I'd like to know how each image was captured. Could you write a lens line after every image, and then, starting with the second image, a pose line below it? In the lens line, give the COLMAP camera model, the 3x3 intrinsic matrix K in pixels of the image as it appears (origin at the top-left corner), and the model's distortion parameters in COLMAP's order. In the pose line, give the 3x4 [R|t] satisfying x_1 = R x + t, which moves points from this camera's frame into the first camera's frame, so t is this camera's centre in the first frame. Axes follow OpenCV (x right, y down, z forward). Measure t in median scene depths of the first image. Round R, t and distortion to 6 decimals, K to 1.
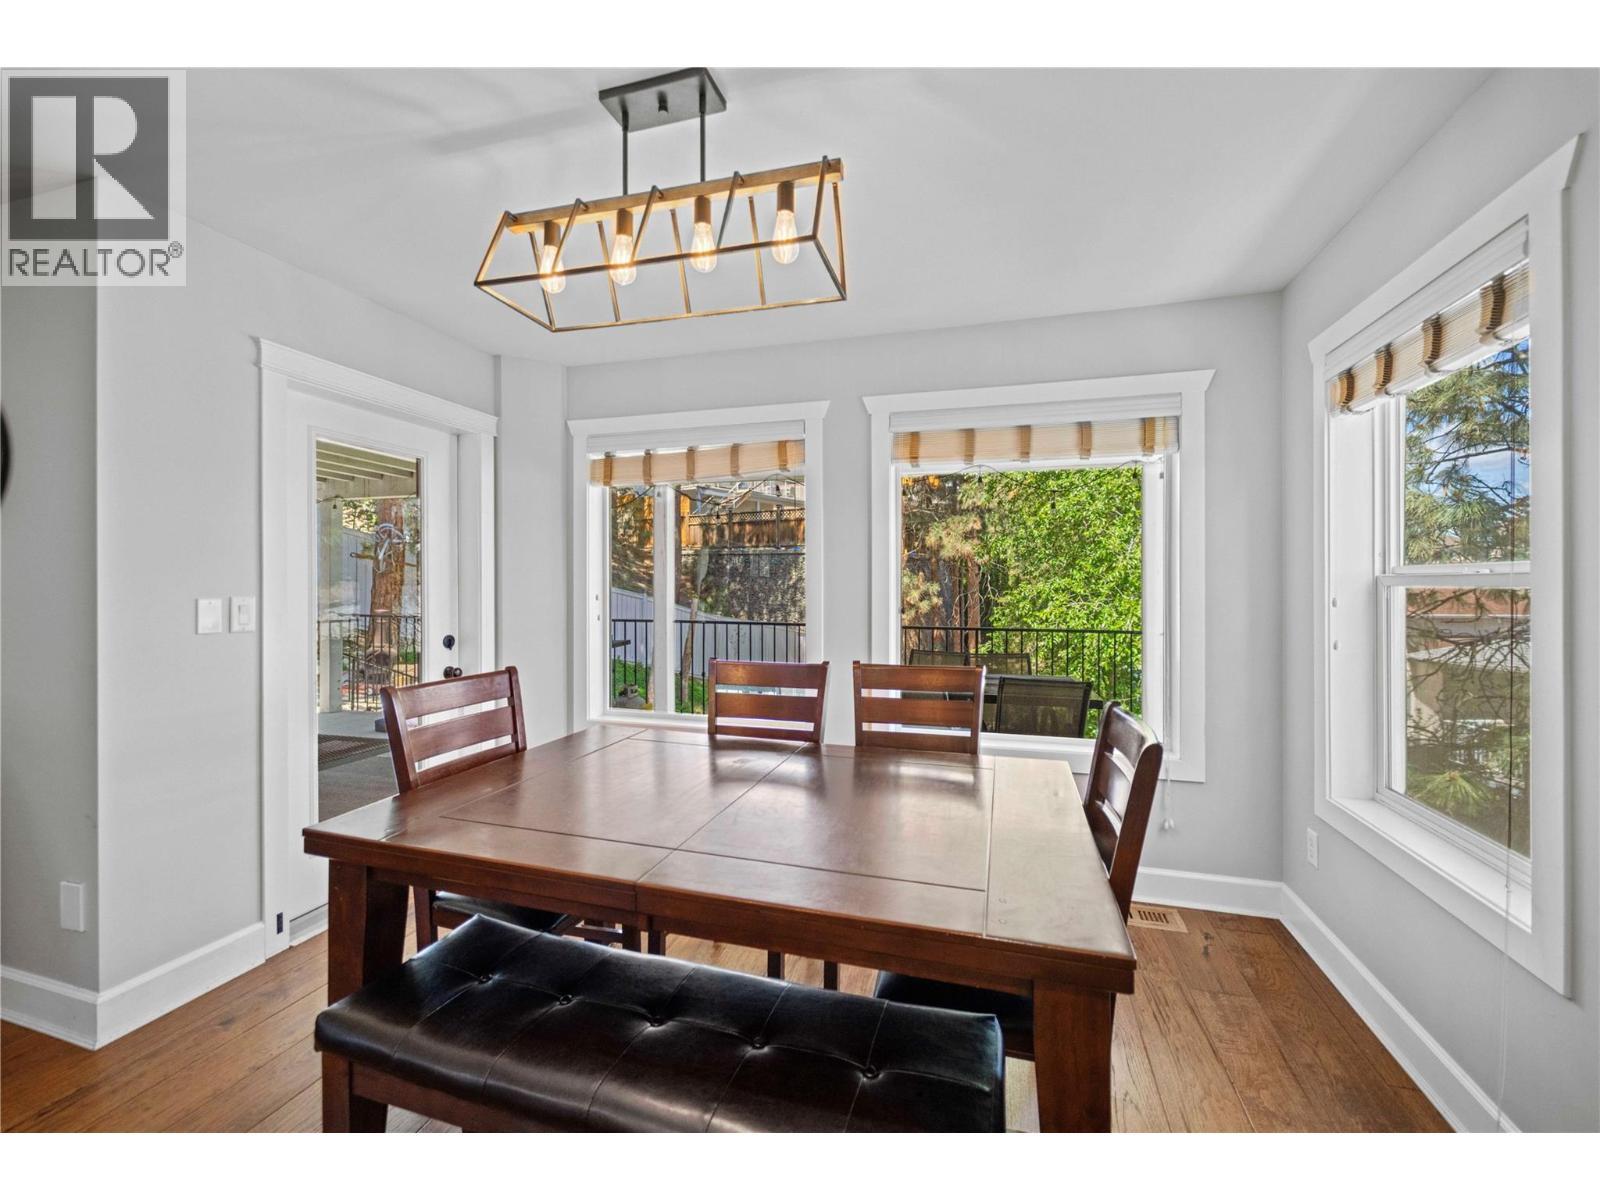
lens RADIAL K [[654.5, 0, 813.7], [0, 654.5, 588.9], [0, 0, 1]] dist [0.002930, -0.001277]
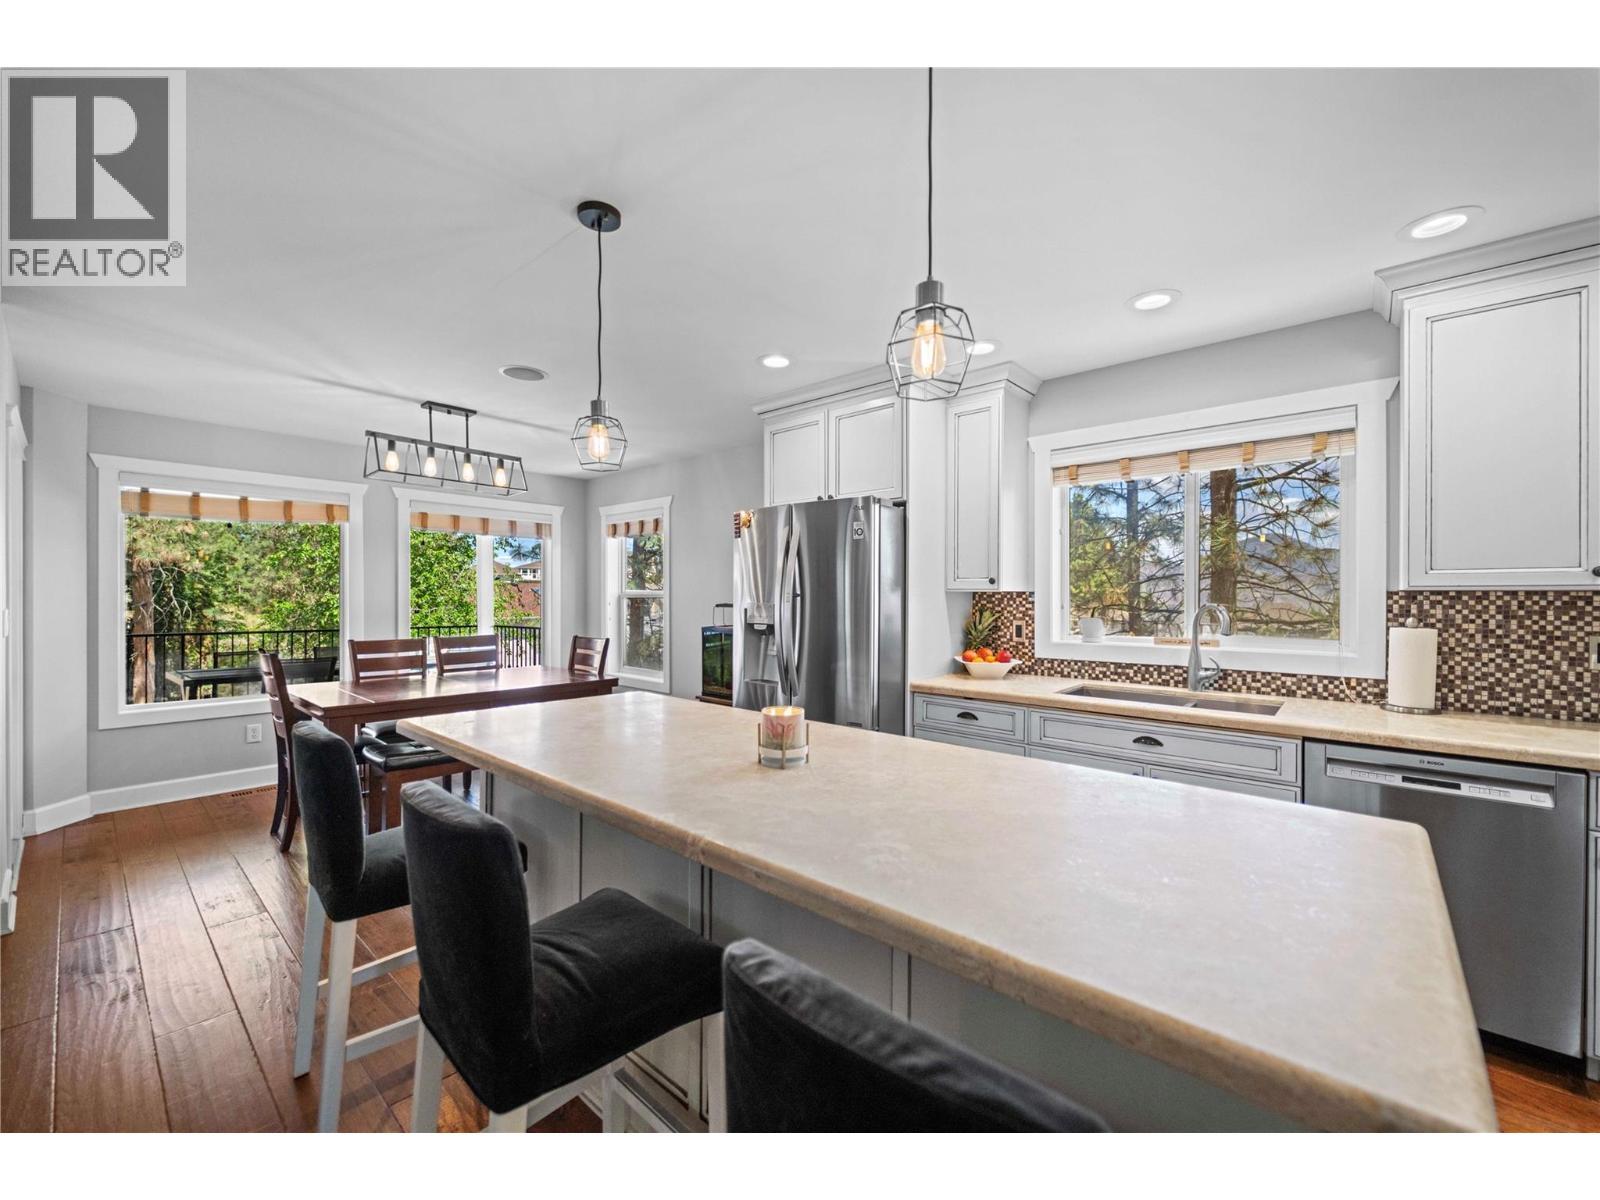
lens RADIAL K [[654.5, 0, 805.9], [0, 654.5, 603.7], [0, 0, 1]] dist [0.002930, -0.001277]
pose [[0.422263, -0.010491, 0.906412, -1.135850], [0.003514, 0.999944, 0.009936, -0.003193], [-0.906466, -0.001010, 0.422277, -0.777658]]
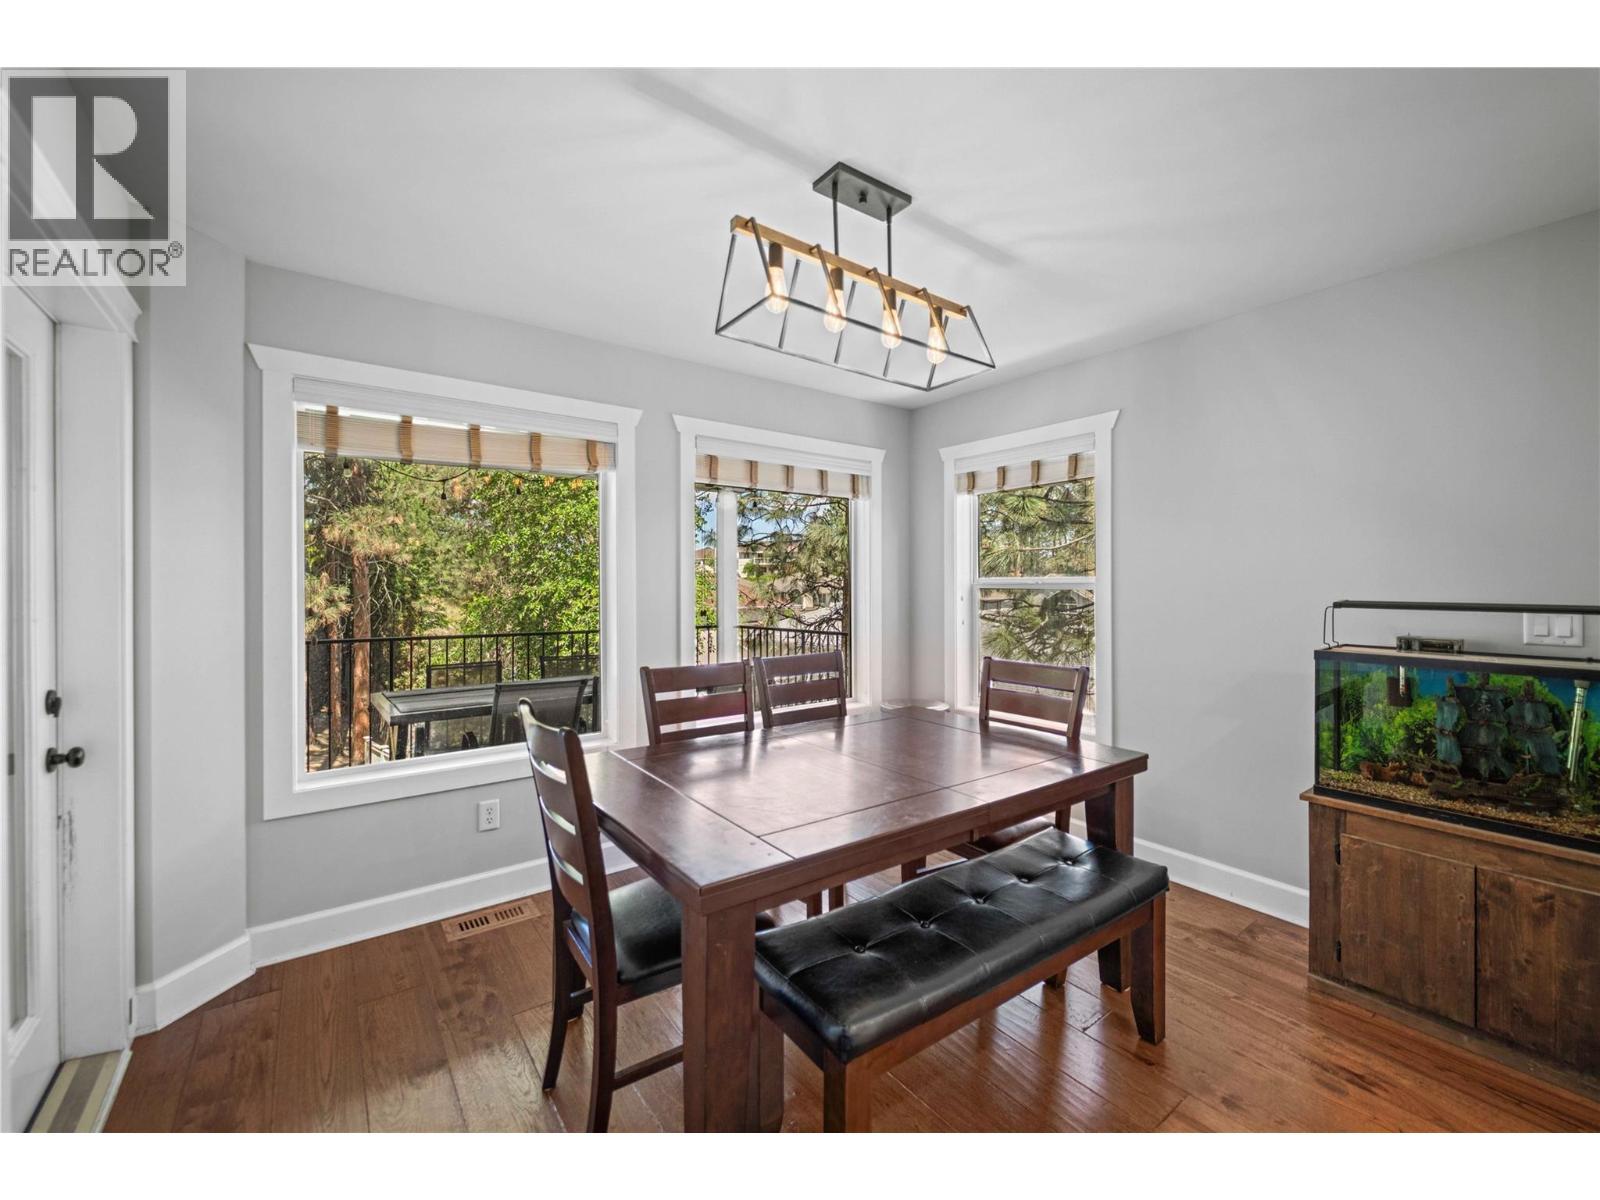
lens RADIAL K [[654.5, 0, 801.9], [0, 654.5, 591.0], [0, 0, 1]] dist [0.002930, -0.001277]
pose [[0.597533, -0.010226, 0.801779, -0.737082], [0.009592, 0.999938, 0.005604, -0.008609], [-0.801787, 0.004342, 0.597594, 0.210406]]
